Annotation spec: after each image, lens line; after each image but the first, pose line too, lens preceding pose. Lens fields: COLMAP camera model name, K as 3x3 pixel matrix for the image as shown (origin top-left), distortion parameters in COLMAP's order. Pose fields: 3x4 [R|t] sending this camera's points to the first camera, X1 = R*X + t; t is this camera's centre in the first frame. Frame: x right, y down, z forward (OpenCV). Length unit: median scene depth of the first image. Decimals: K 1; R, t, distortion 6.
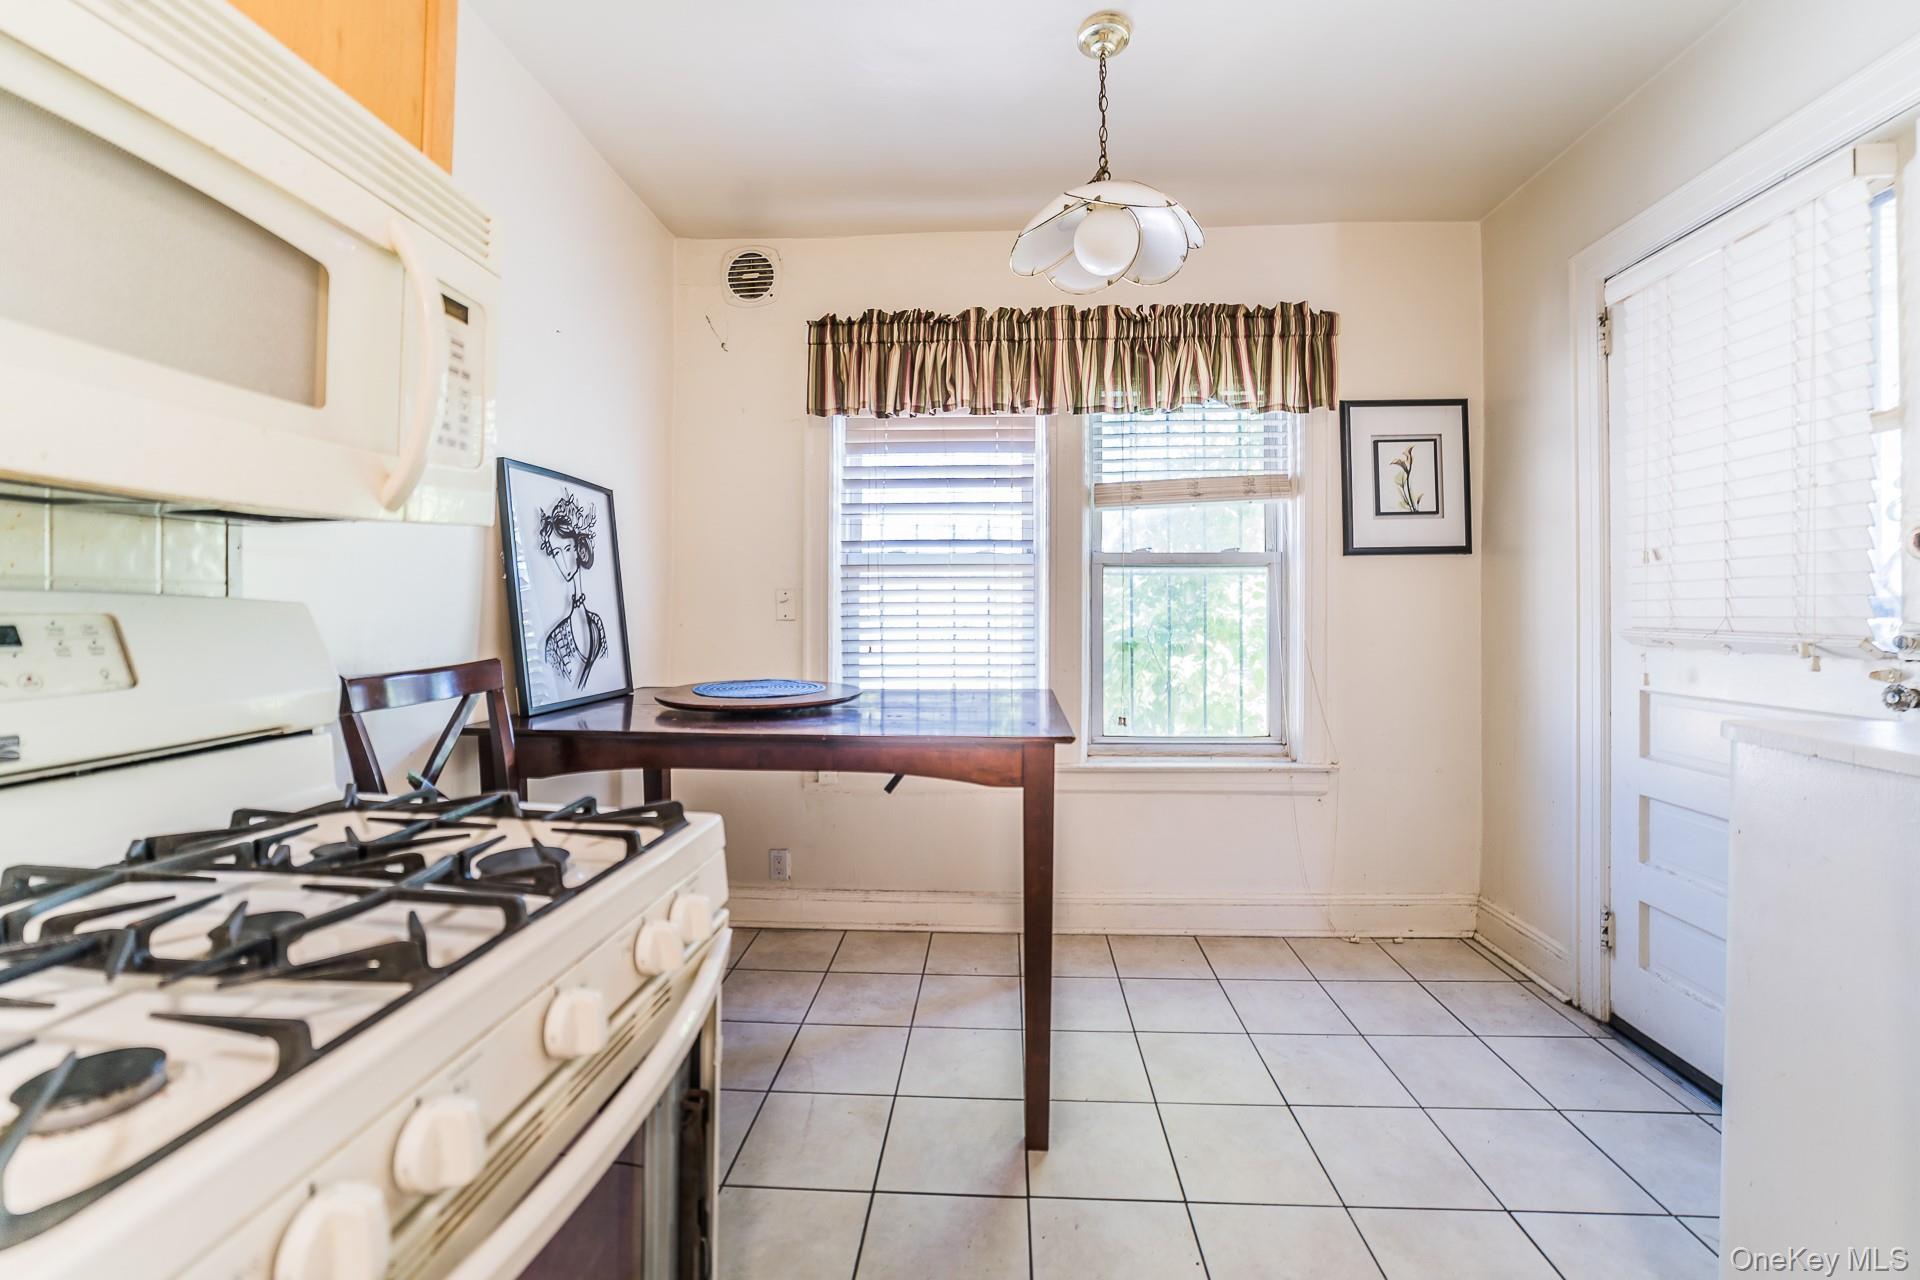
lens RADIAL K [[762.9, 0, 966.4], [0, 762.9, 600.4], [0, 0, 1]] dist [-0.036541, 0.011933]
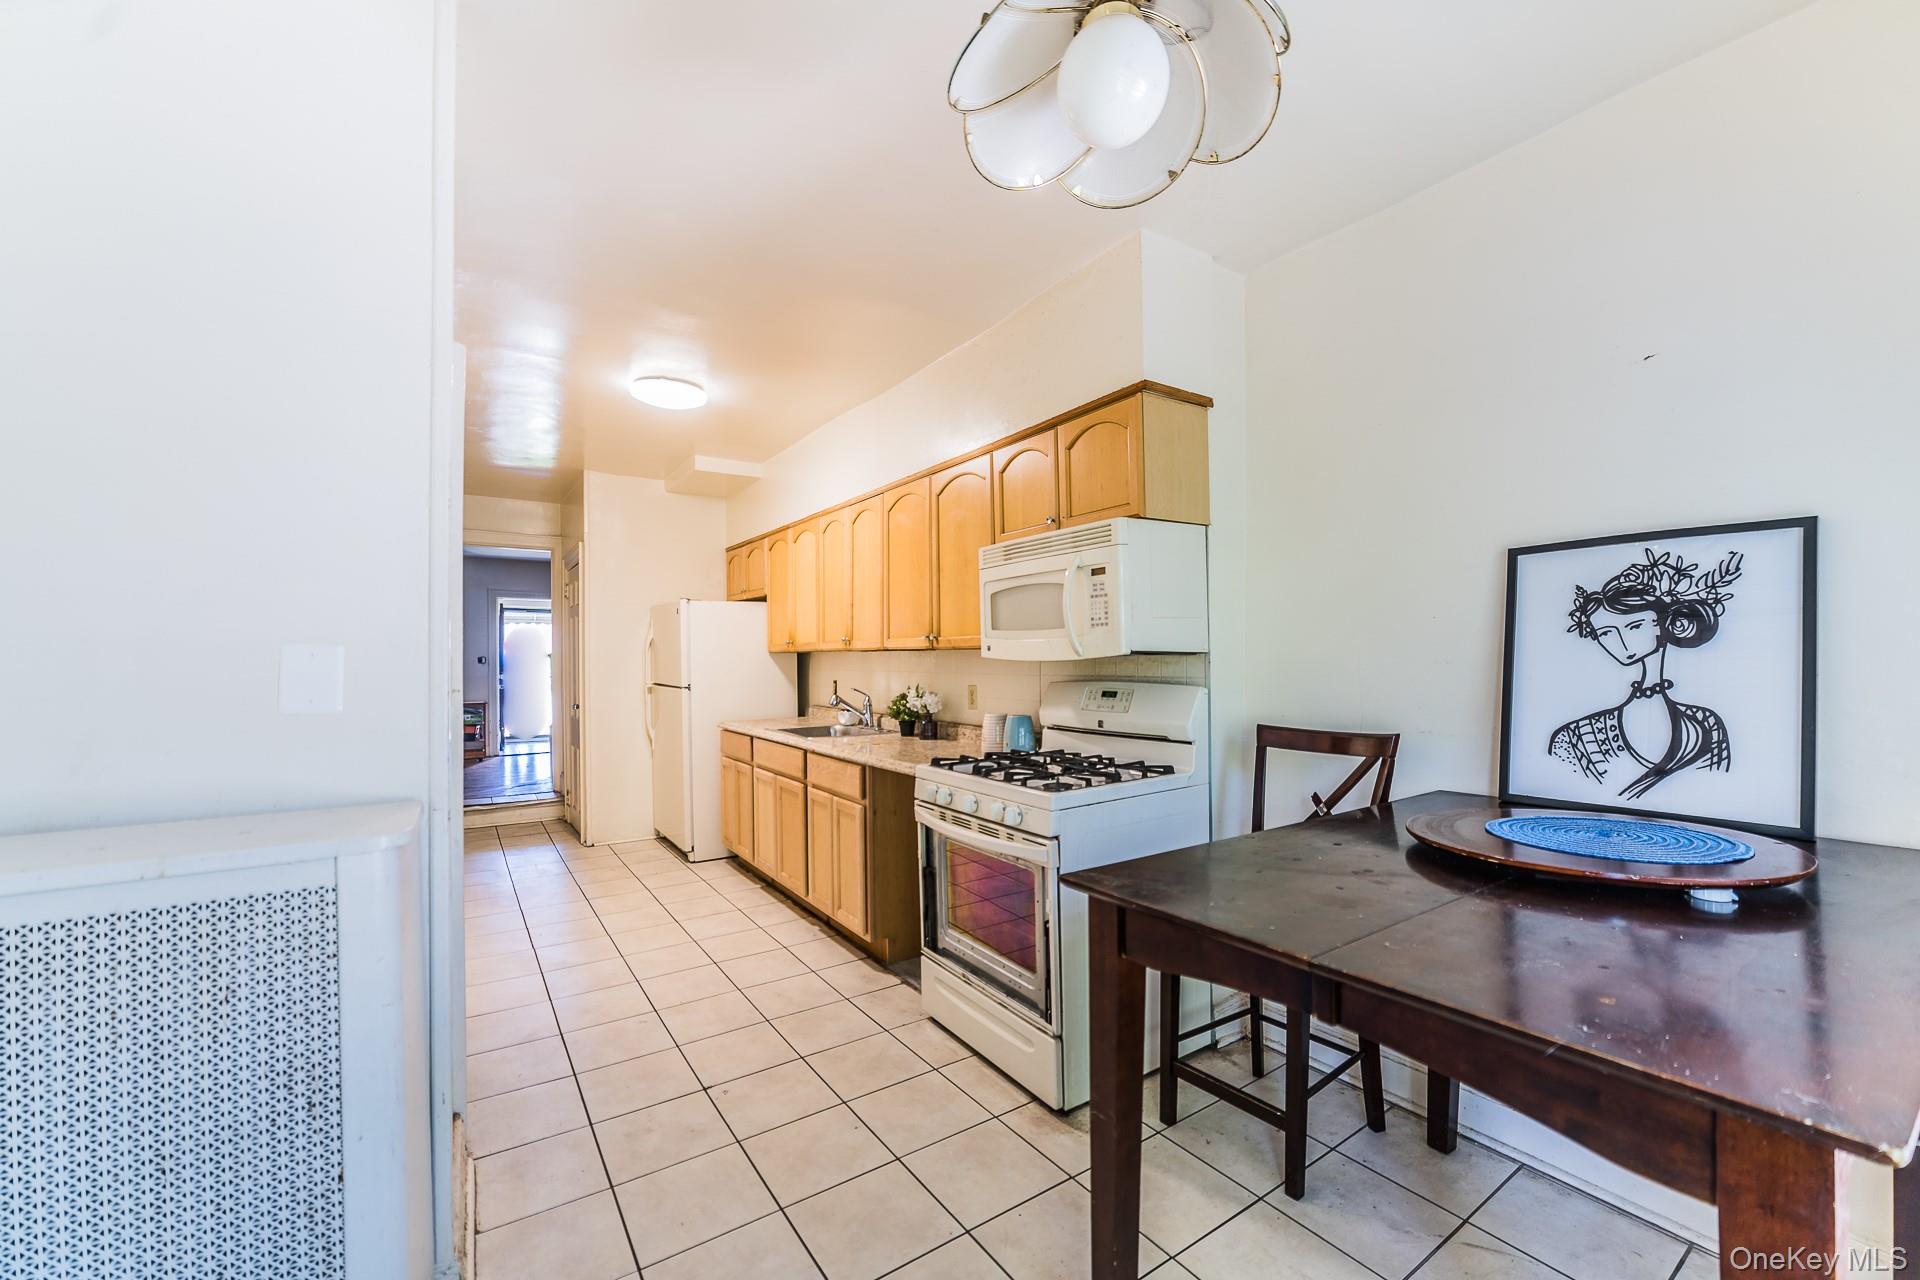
lens RADIAL K [[760.9, 0, 969.6], [0, 760.9, 664.3], [0, 0, 1]] dist [-0.049441, 0.021478]
pose [[-0.790131, 0.004086, -0.612924, 0.421965], [0.009801, 0.999934, -0.005968, -0.022716], [0.612859, -0.010723, -0.790119, 0.948691]]
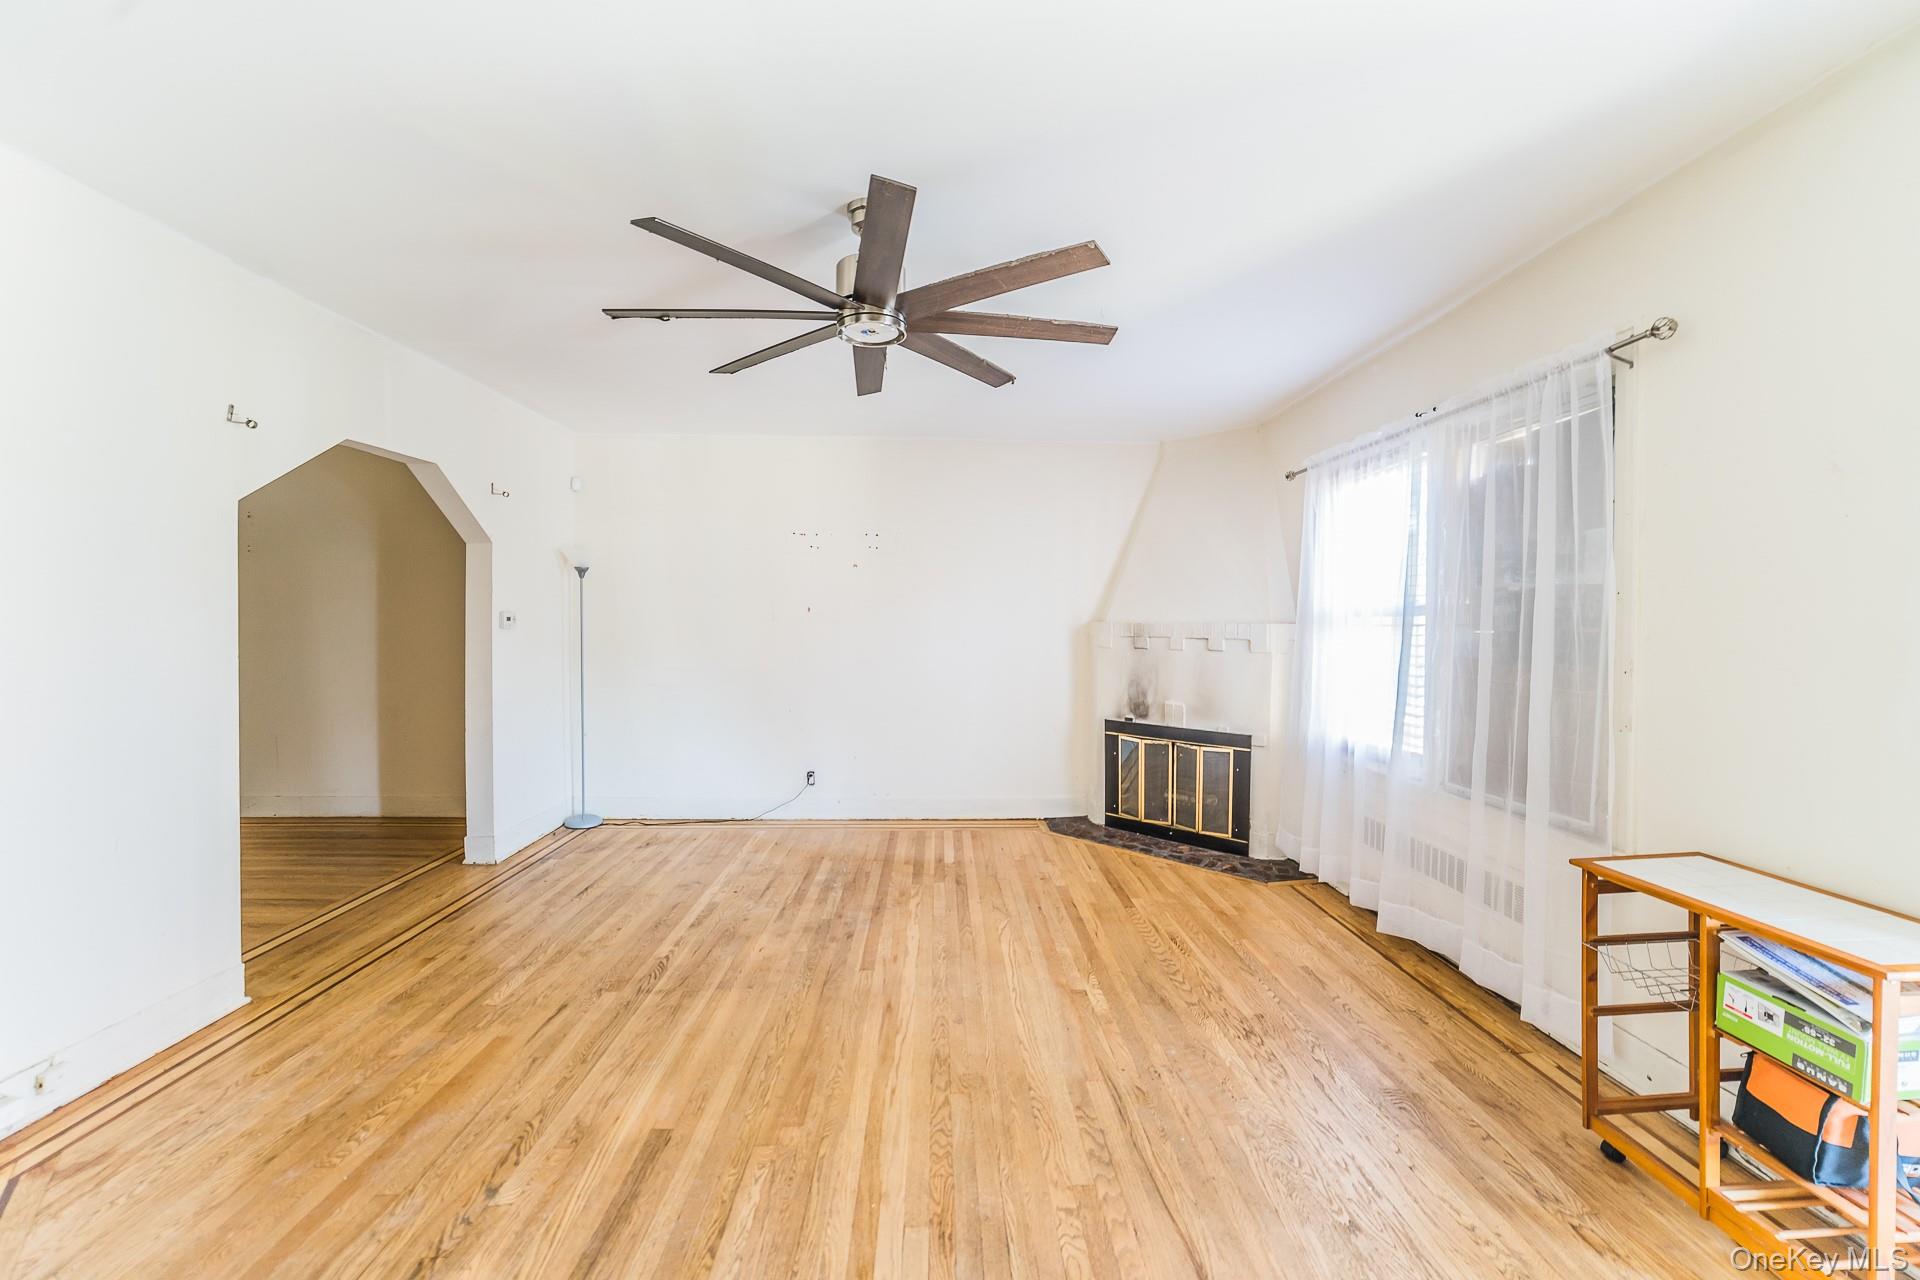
lens RADIAL K [[771.5, 0, 961.4], [0, 771.5, 631.8], [0, 0, 1]] dist [-0.048165, 0.022529]
pose [[-0.077475, -0.014373, 0.996891, -0.378192], [-0.020500, 0.999708, 0.012820, -0.101531], [-0.996784, -0.019443, -0.077747, -2.590103]]
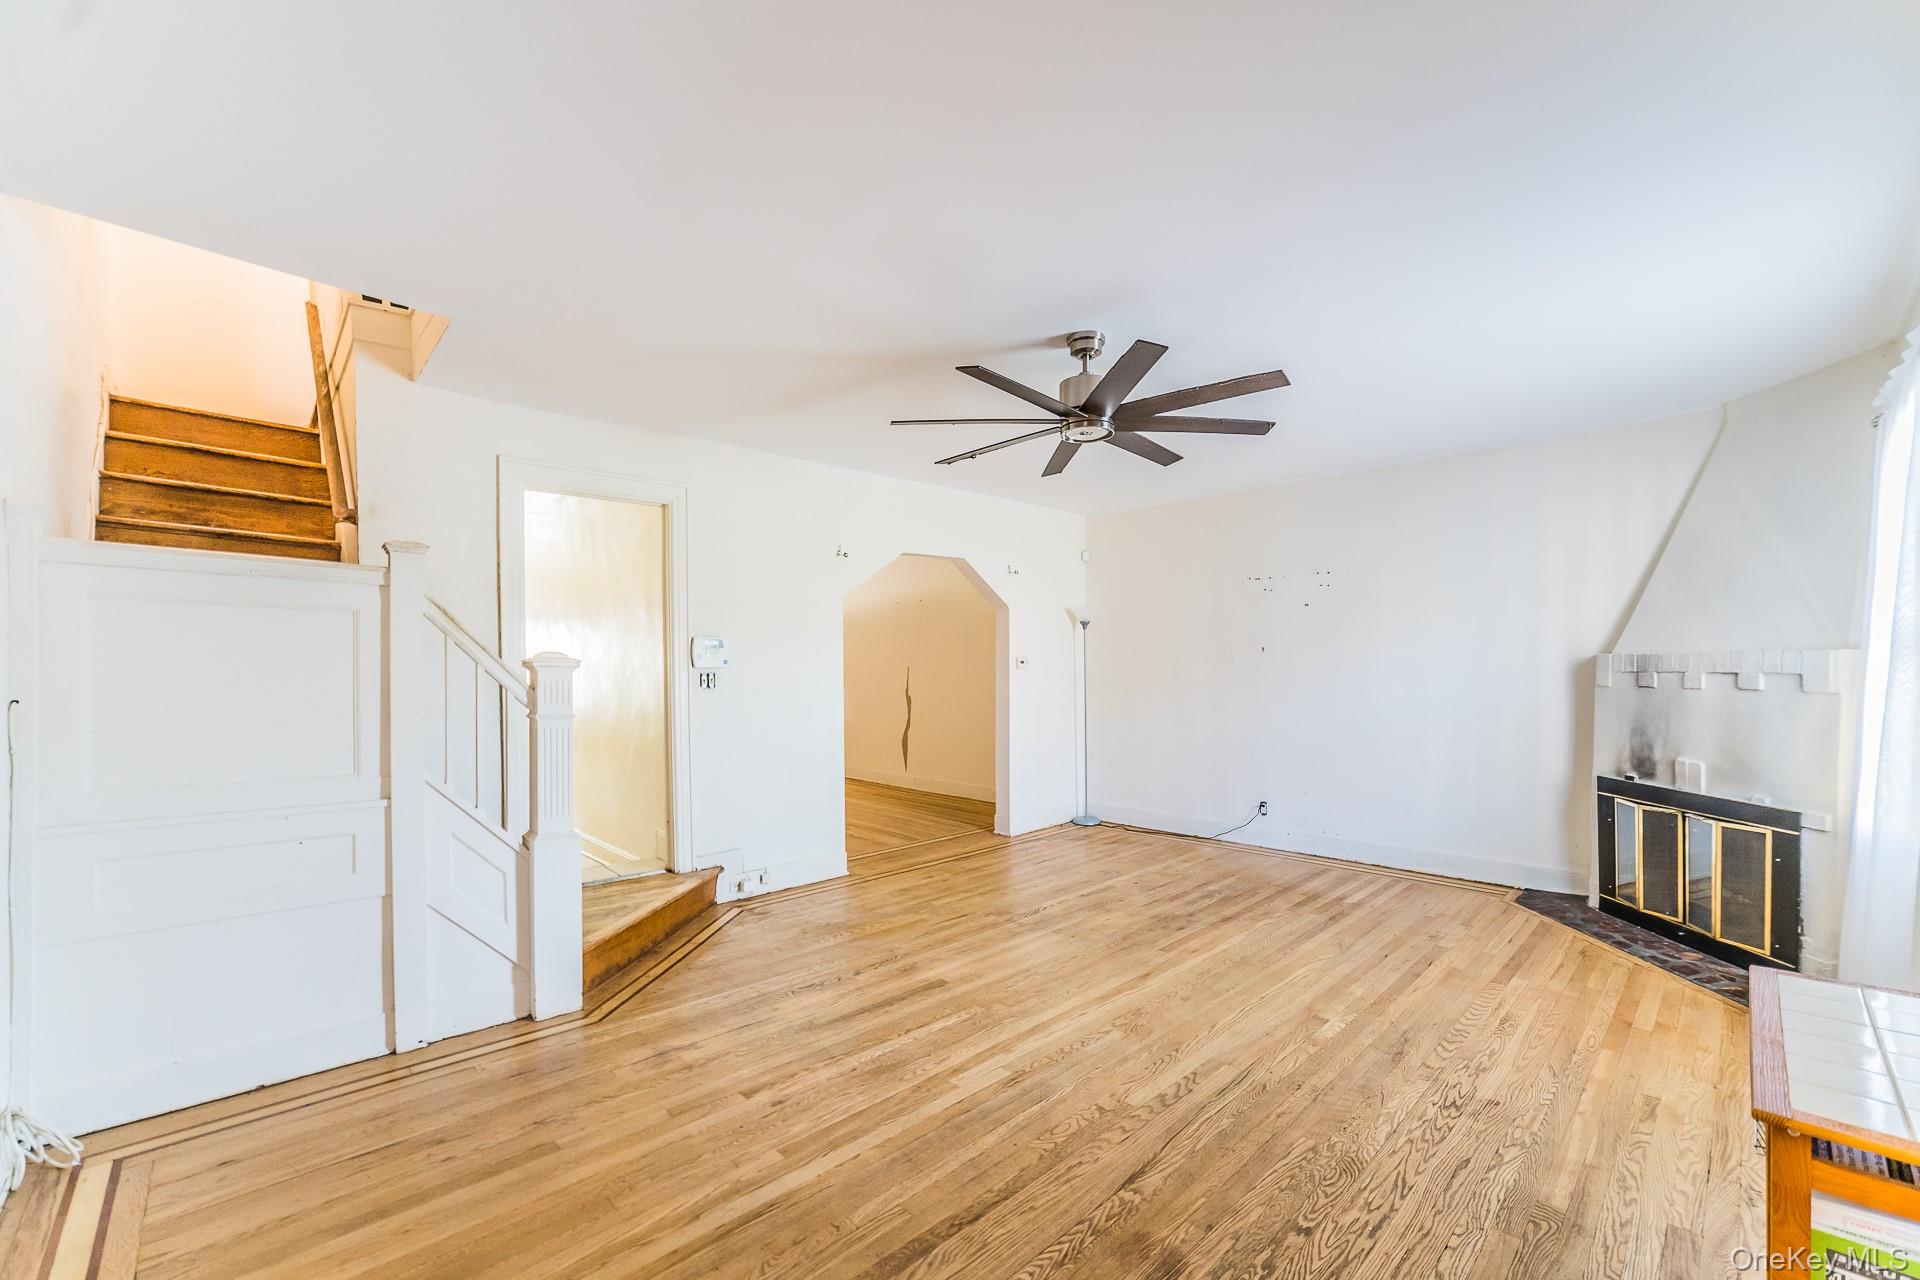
lens RADIAL K [[774.8, 0, 960.1], [0, 774.8, 678.3], [0, 0, 1]] dist [-0.047533, 0.023038]
pose [[0.696114, -0.015513, 0.717764, -0.453858], [-0.001912, 0.999723, 0.023461, -0.093467], [-0.717929, -0.017704, 0.695892, -3.207811]]
